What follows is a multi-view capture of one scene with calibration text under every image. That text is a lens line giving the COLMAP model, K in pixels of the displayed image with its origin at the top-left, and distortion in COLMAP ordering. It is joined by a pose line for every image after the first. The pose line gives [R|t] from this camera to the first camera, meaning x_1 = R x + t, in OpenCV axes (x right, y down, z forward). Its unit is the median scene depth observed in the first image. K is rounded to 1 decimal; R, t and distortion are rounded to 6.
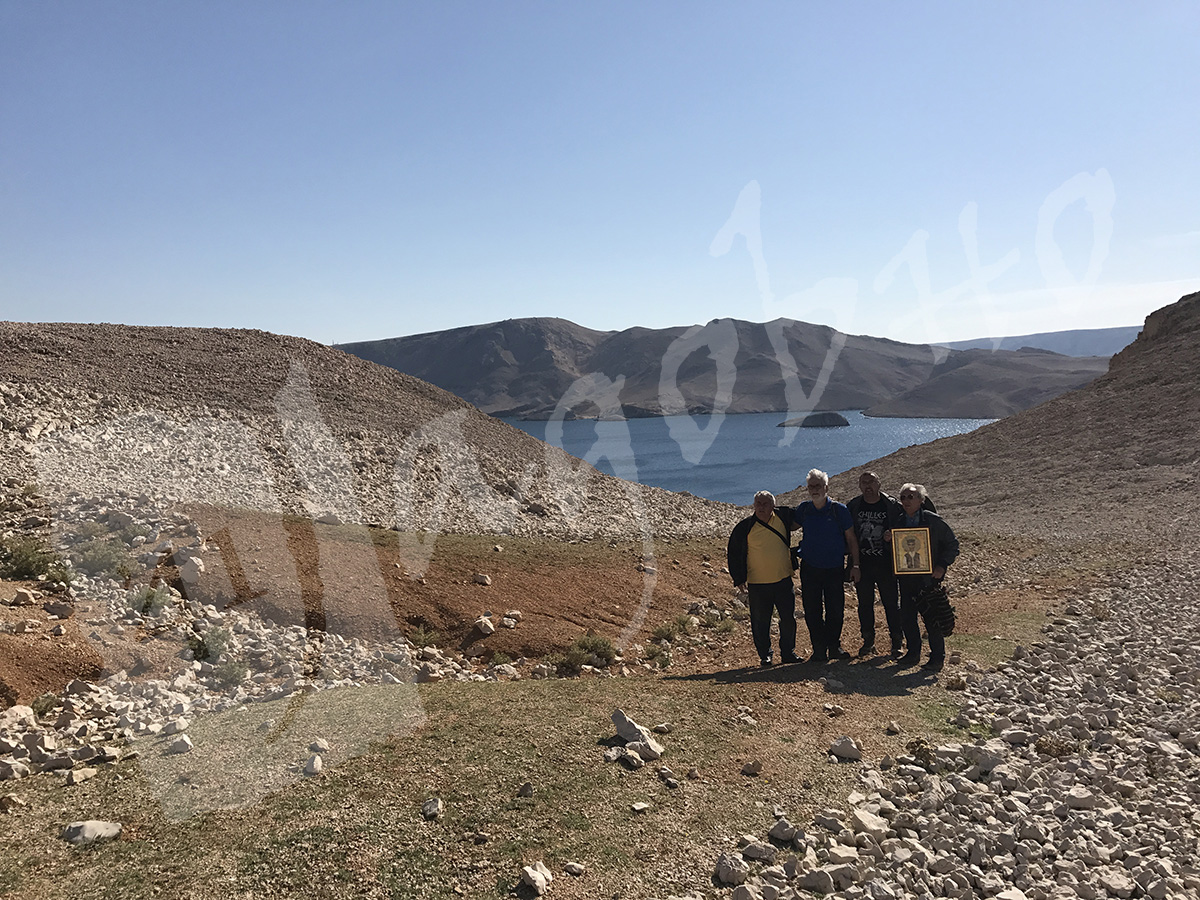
lens RADIAL K [[993.1, 0, 600.9], [0, 993.1, 426.8], [0, 0, 1]] dist [0.059316, -0.061936]
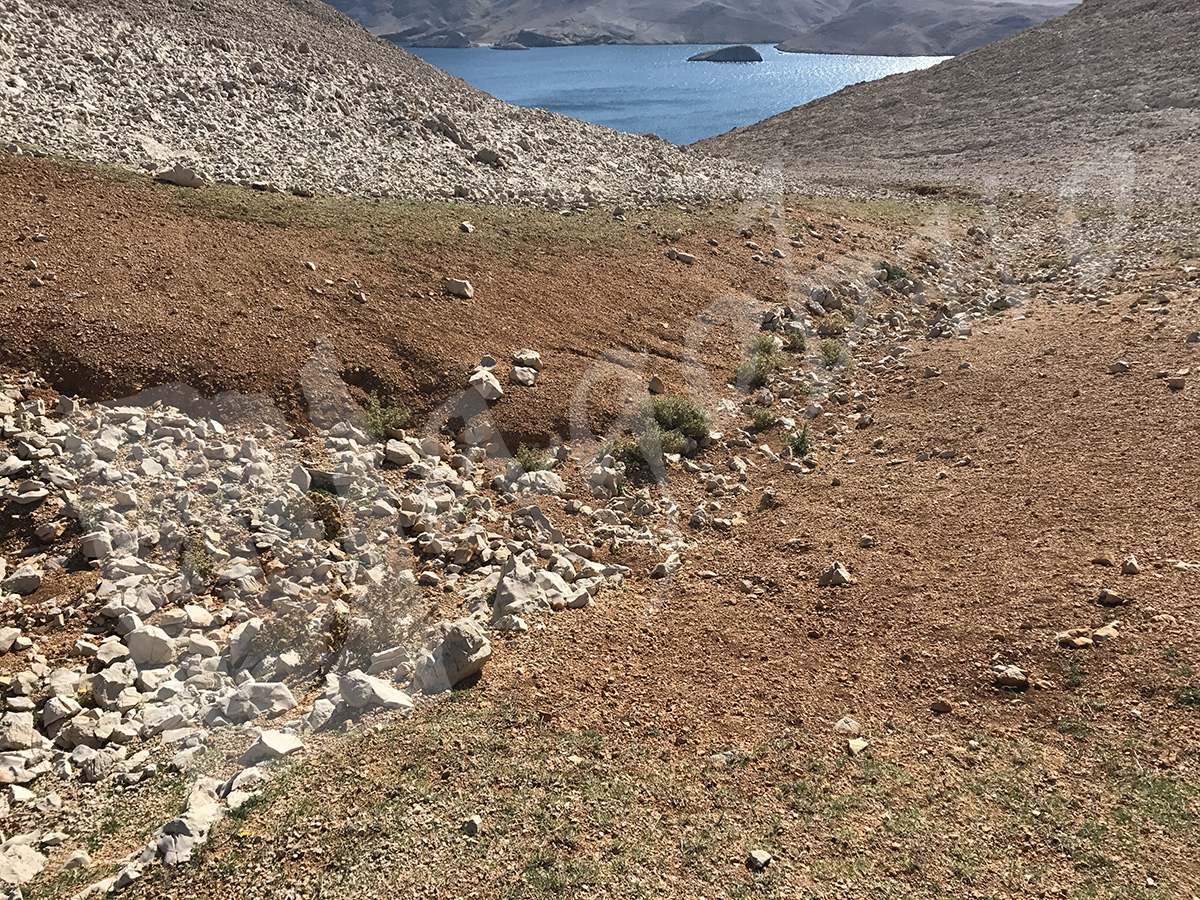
lens RADIAL K [[993.1, 0, 600.9], [0, 993.1, 426.8], [0, 0, 1]] dist [0.059316, -0.061936]
pose [[0.995005, -0.012247, 0.099066, -0.053629], [-0.022766, 0.938446, 0.344674, 0.013842], [-0.097190, -0.345207, 0.933481, 0.231137]]
